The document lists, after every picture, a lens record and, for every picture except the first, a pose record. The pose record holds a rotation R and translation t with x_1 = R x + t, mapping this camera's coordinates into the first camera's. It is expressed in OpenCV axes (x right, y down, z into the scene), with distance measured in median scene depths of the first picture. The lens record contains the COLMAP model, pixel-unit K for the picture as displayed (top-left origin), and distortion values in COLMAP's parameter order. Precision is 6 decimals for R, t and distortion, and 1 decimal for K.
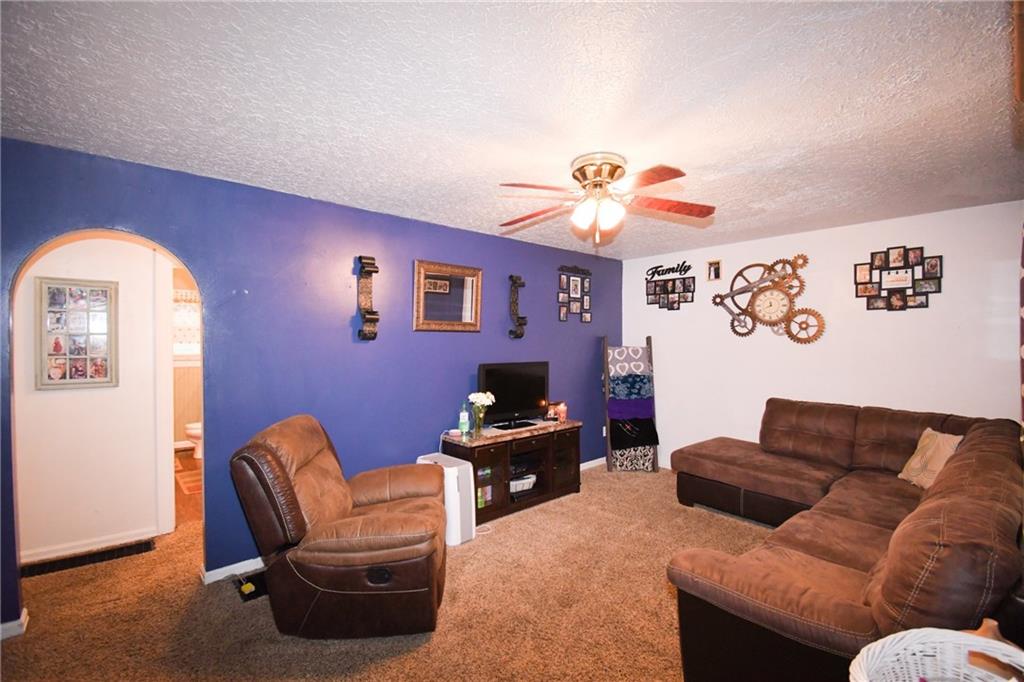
lens RADIAL K [[455.0, 0, 511.3], [0, 455.0, 342.0], [0, 0, 1]] dist [-0.000675, -0.005531]
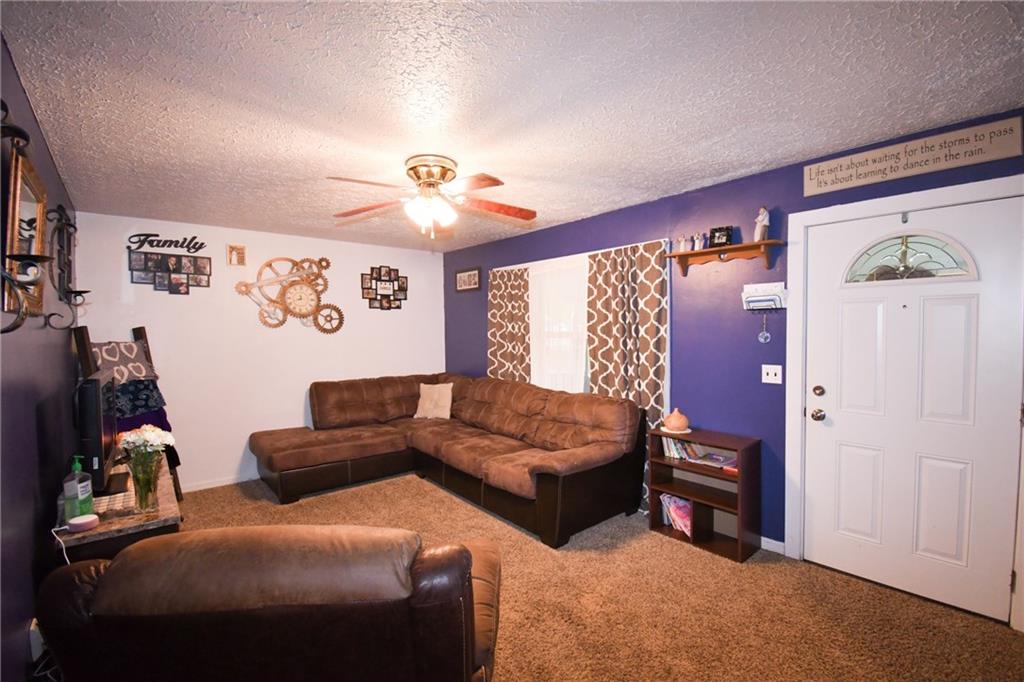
lens RADIAL K [[455.0, 0, 511.4], [0, 455.0, 341.9], [0, 0, 1]] dist [-0.000675, -0.005531]
pose [[0.013339, -0.036147, 0.999257, -0.517552], [0.007288, 0.999323, 0.036052, -0.013142], [-0.999884, 0.006802, 0.013593, 0.478118]]
